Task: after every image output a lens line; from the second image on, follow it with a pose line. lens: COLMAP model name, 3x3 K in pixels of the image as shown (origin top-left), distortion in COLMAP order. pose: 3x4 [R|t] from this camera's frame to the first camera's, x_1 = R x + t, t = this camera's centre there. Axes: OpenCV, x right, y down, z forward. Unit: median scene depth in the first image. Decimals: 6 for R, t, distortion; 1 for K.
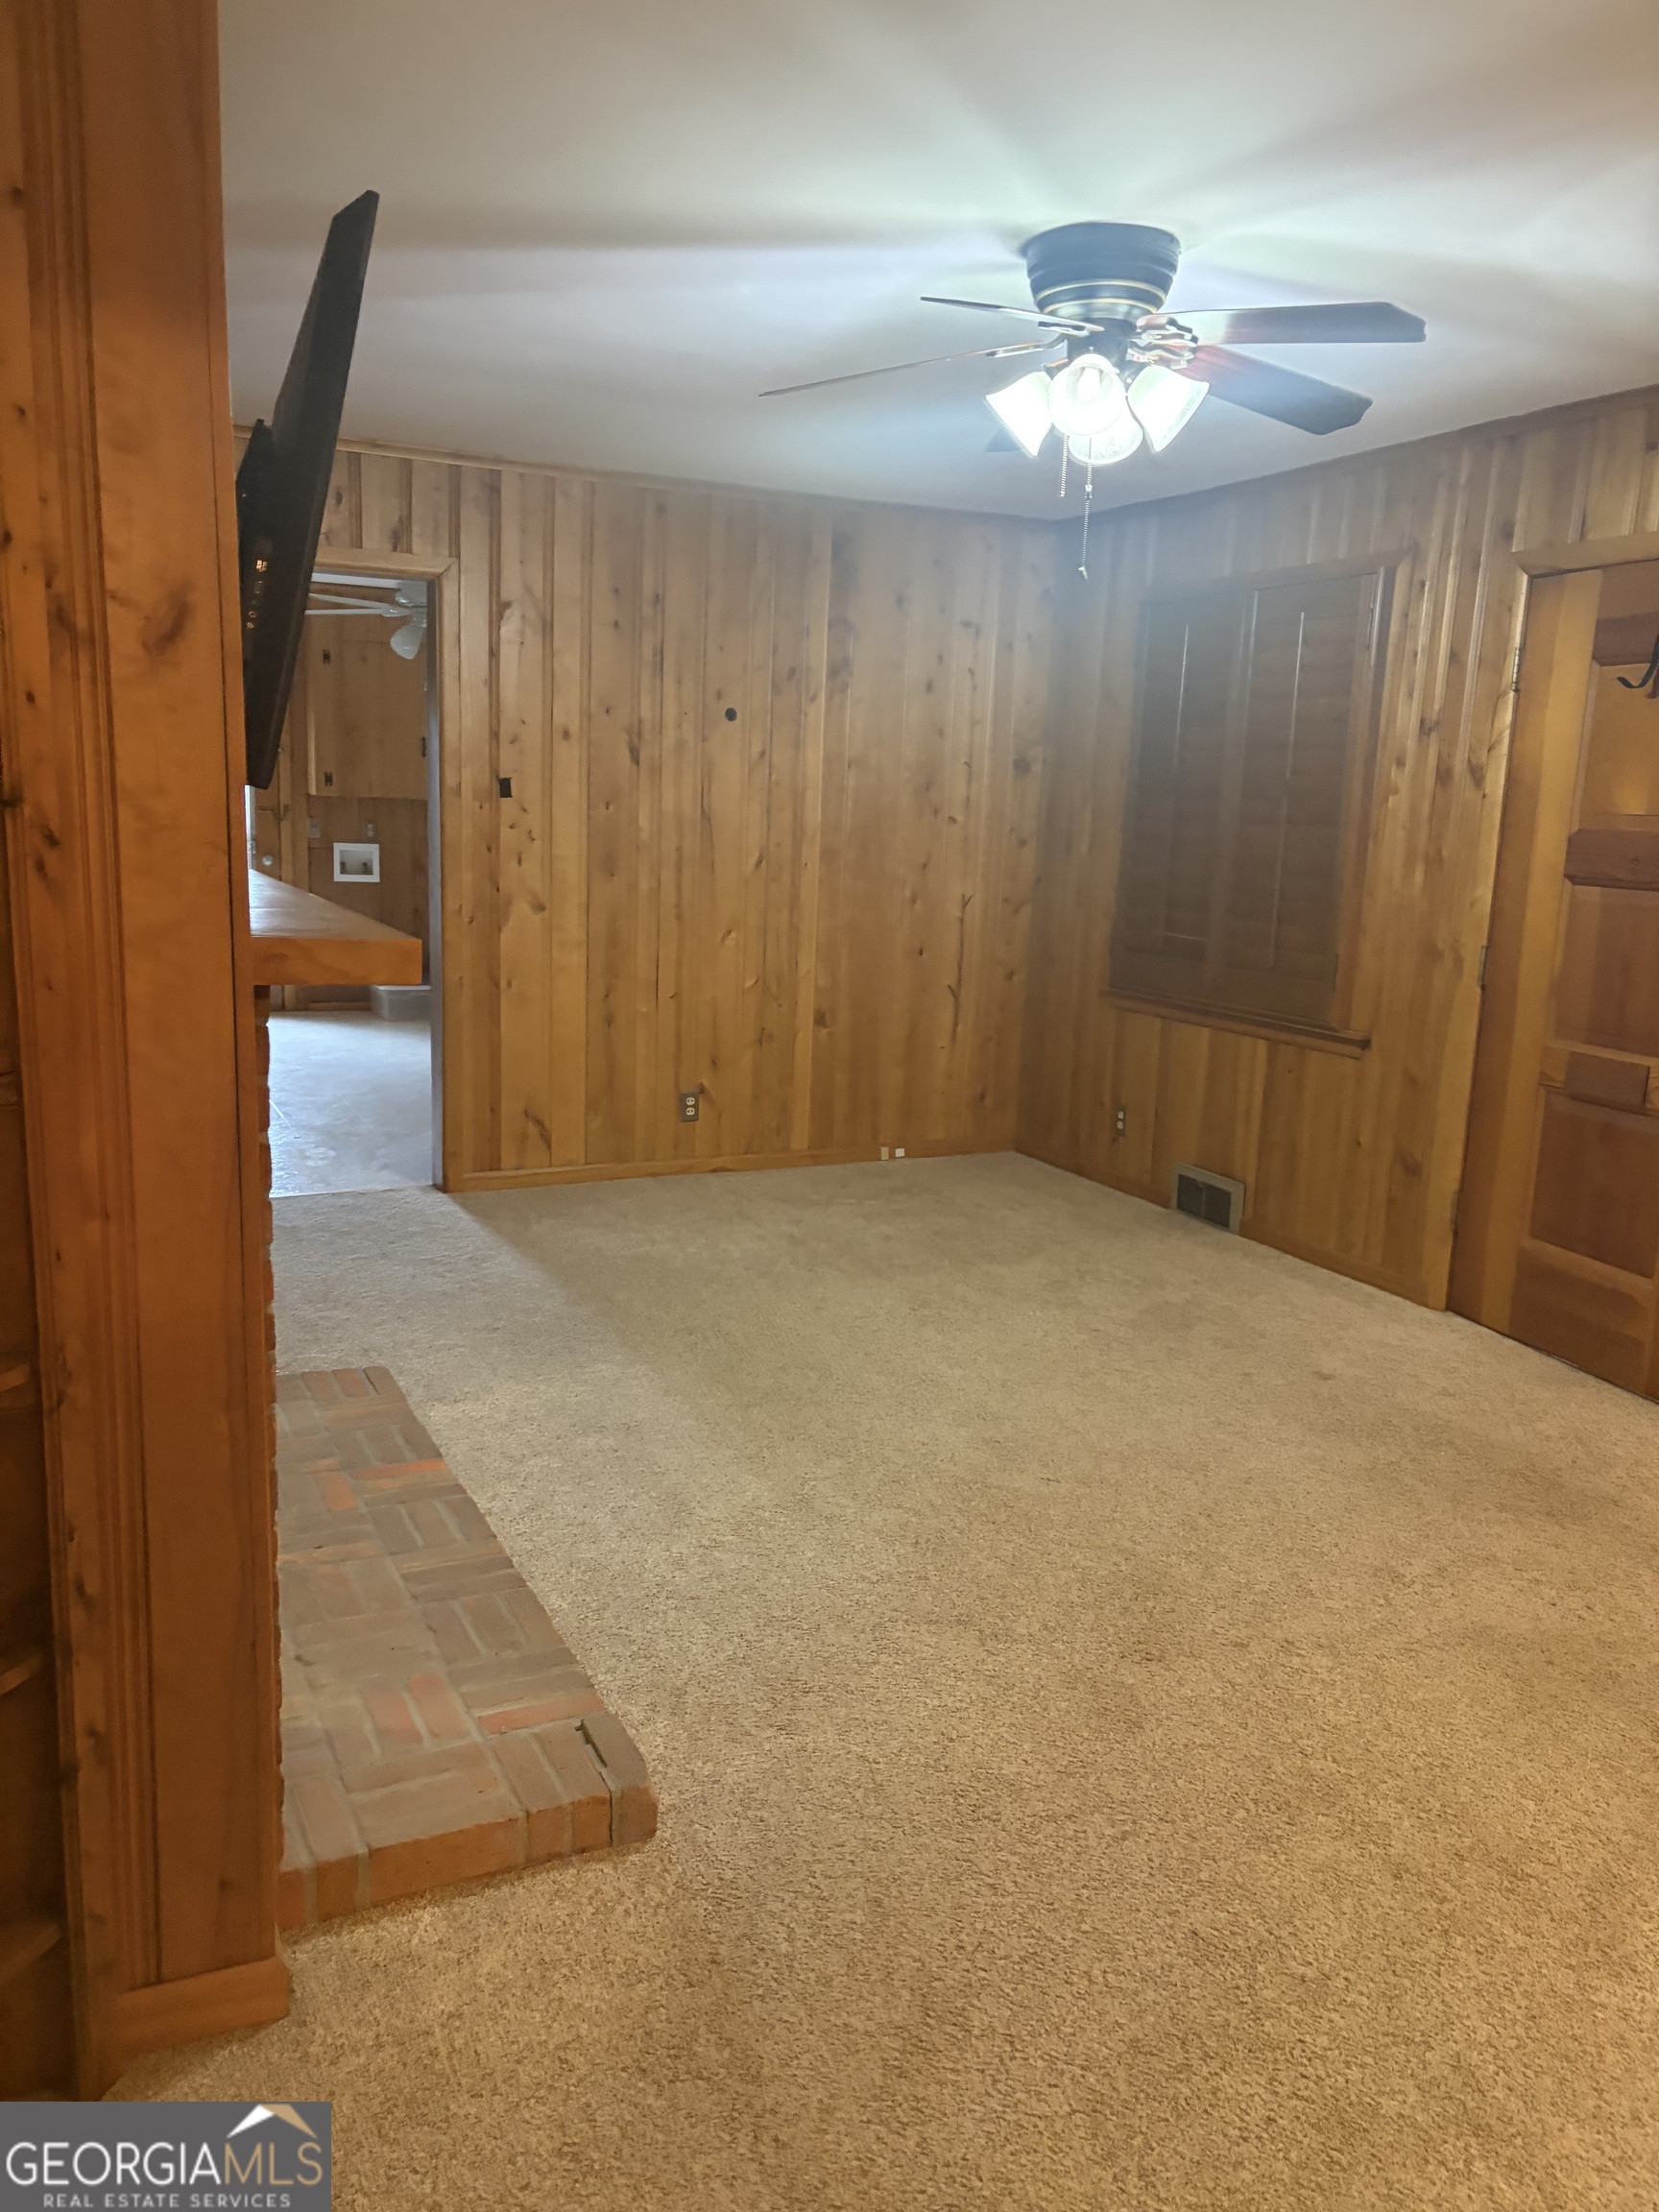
lens RADIAL K [[1666.3, 0, 829.5], [0, 1666.3, 1106.0], [0, 0, 1]] dist [0.150048, -0.187322]
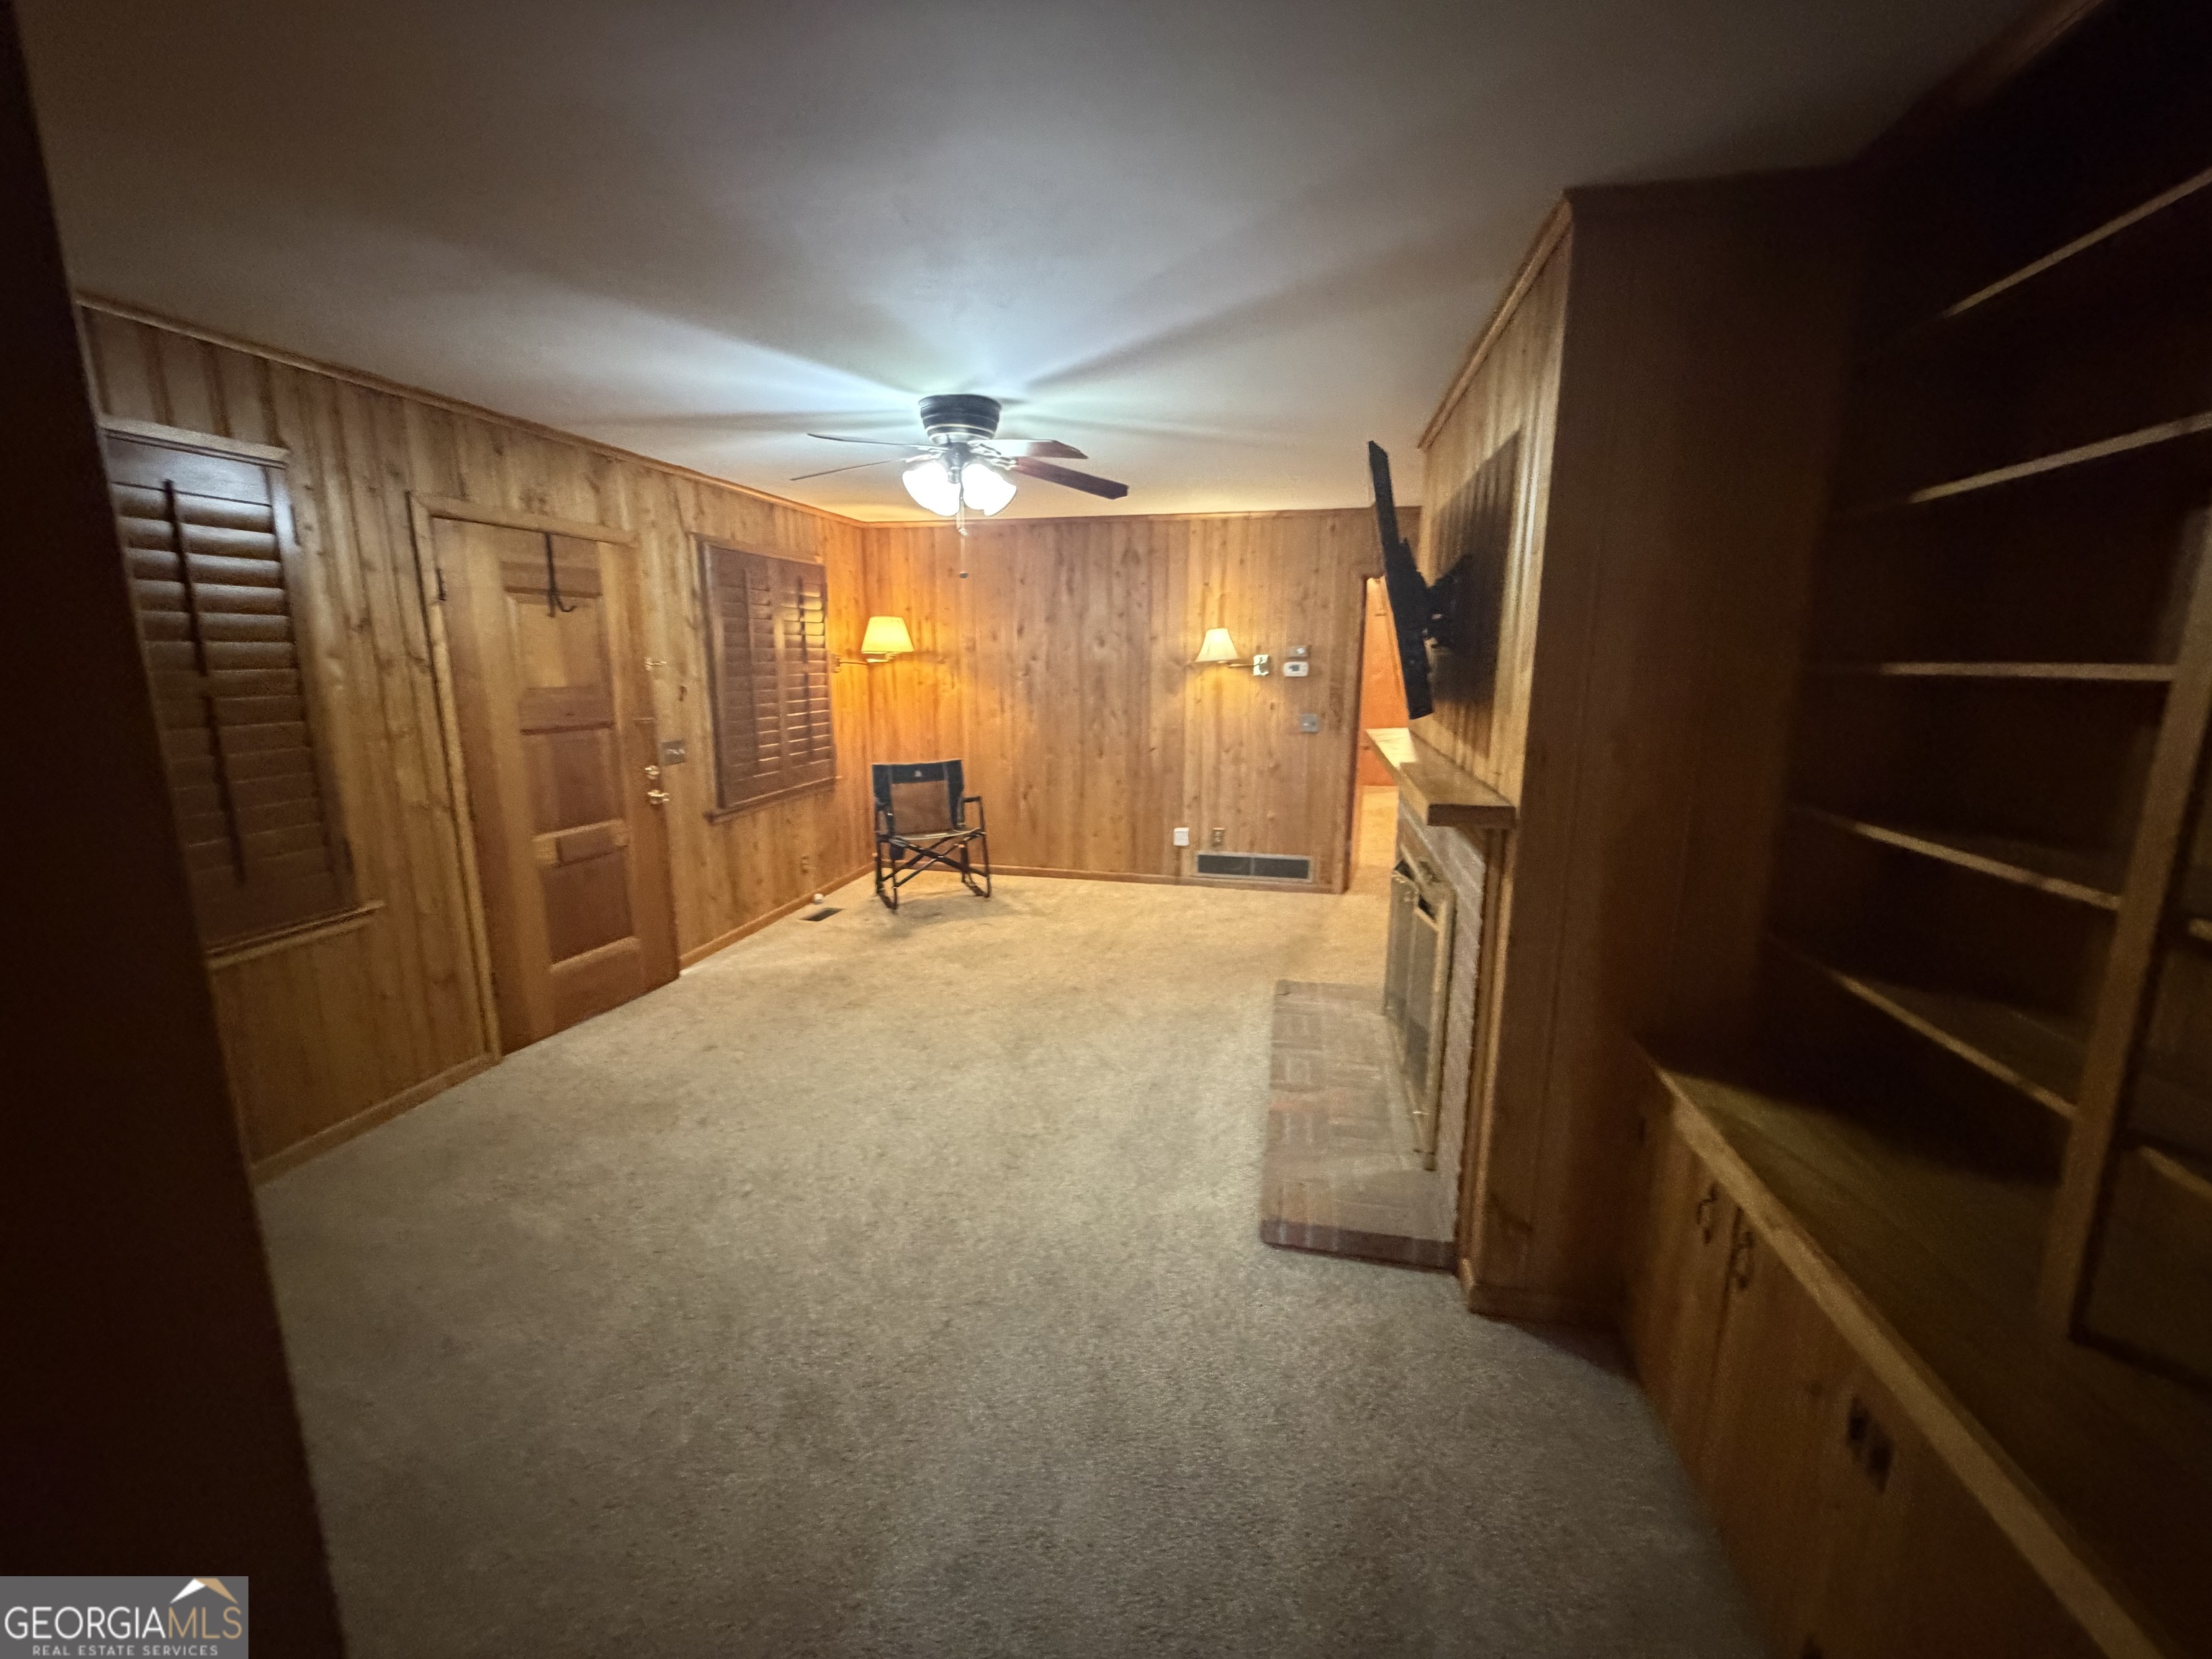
lens RADIAL K [[882.4, 0, 1106.0], [0, 882.4, 829.5], [0, 0, 1]] dist [-0.000419, 0.000422]
pose [[-0.785958, -0.160006, 0.597217, -0.537173], [0.079658, 0.931677, 0.354447, -0.343222], [-0.613128, 0.326153, -0.719513, 1.514540]]
